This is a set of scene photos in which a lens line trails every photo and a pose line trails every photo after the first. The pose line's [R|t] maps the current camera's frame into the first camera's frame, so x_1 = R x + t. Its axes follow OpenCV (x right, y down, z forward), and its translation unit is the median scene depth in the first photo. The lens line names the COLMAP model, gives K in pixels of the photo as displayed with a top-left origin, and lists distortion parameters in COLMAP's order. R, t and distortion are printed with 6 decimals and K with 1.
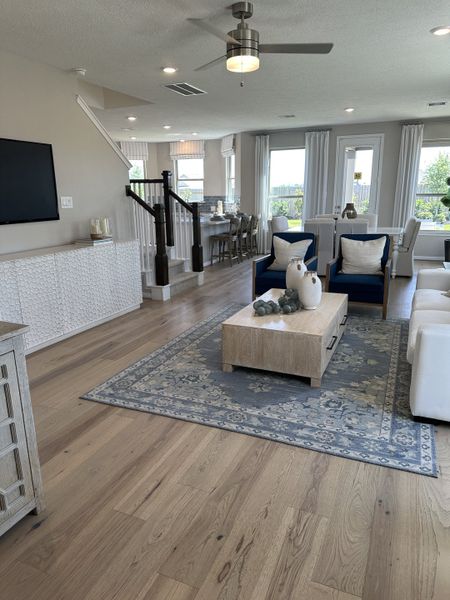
lens RADIAL K [[423.4, 0, 225.0], [0, 423.4, 300.0], [0, 0, 1]] dist [0.109447, -0.166139]
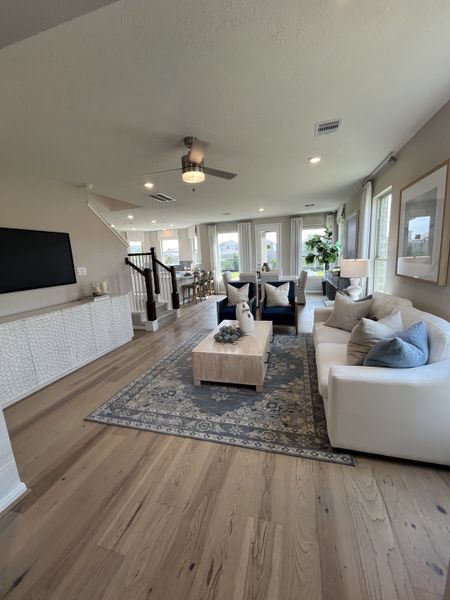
lens RADIAL K [[245.2, 0, 226.2], [0, 245.2, 298.8], [0, 0, 1]] dist [0.001087, 0.000284]
pose [[0.990789, -0.059919, 0.121439, 0.020912], [0.069301, 0.994805, -0.074566, -0.047660], [-0.116340, 0.082295, 0.989794, 0.154360]]
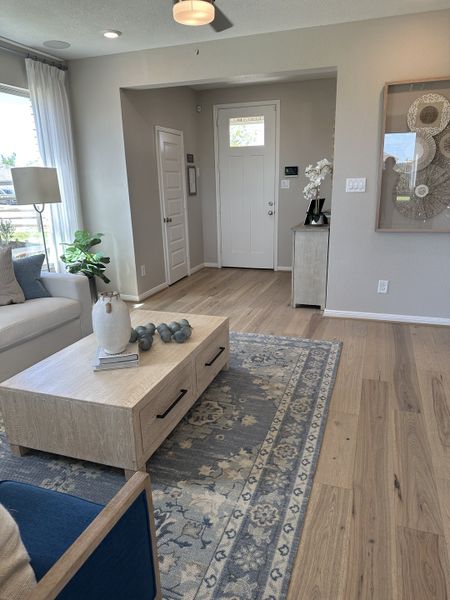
lens RADIAL K [[423.4, 0, 225.0], [0, 423.4, 300.0], [0, 0, 1]] dist [0.109447, -0.166139]
pose [[-0.996956, 0.052763, -0.057397, 0.050485], [0.016716, 0.863740, 0.503660, -0.432727], [0.076150, 0.501167, -0.861993, 1.712688]]
